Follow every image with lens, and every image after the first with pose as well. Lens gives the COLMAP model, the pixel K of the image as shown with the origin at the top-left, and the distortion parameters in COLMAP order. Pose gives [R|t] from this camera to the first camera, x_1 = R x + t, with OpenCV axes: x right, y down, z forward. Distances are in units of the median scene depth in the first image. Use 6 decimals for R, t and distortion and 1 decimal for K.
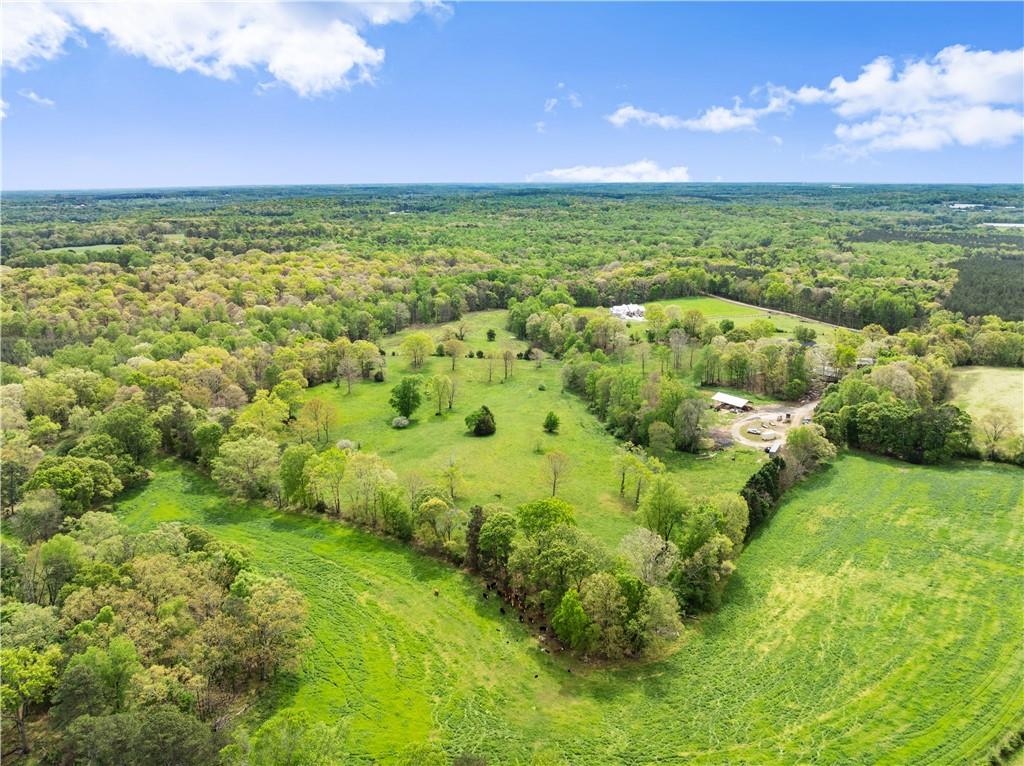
lens RADIAL K [[723.1, 0, 527.3], [0, 723.1, 383.0], [0, 0, 1]] dist [-0.033384, 0.003079]
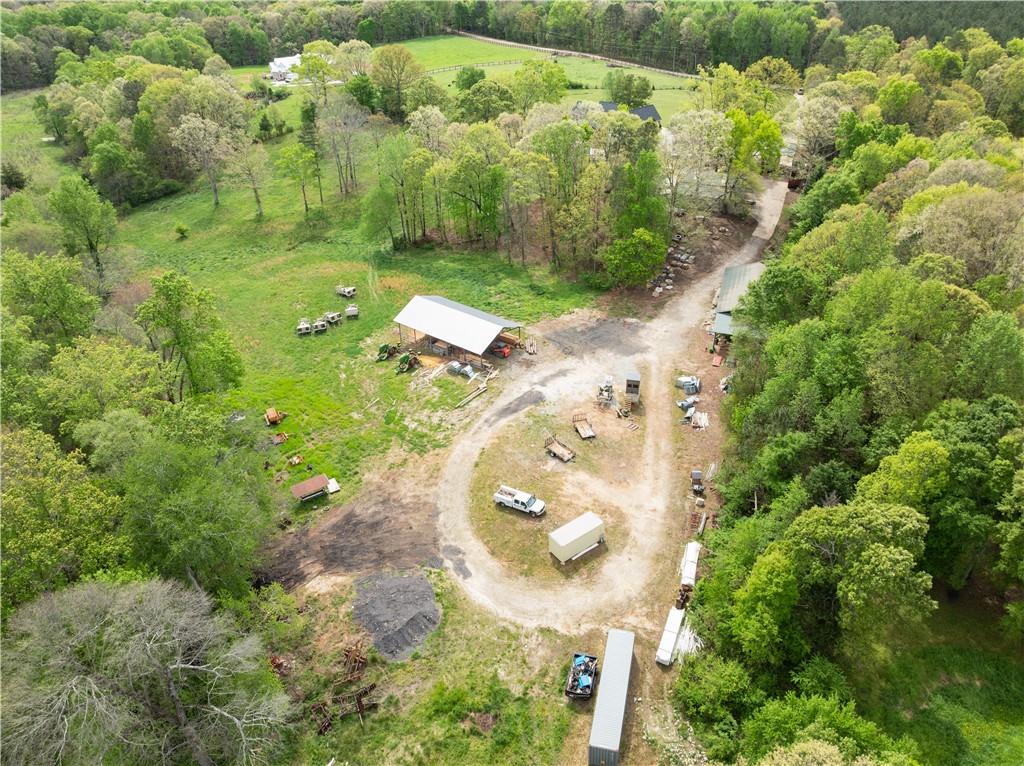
lens RADIAL K [[723.1, 0, 527.3], [0, 723.1, 383.0], [0, 0, 1]] dist [-0.033384, 0.003079]
pose [[0.958460, -0.156610, 0.238386, 0.205079], [0.078644, 0.948482, 0.306915, -0.039980], [-0.274171, -0.275418, 0.921399, 0.605350]]
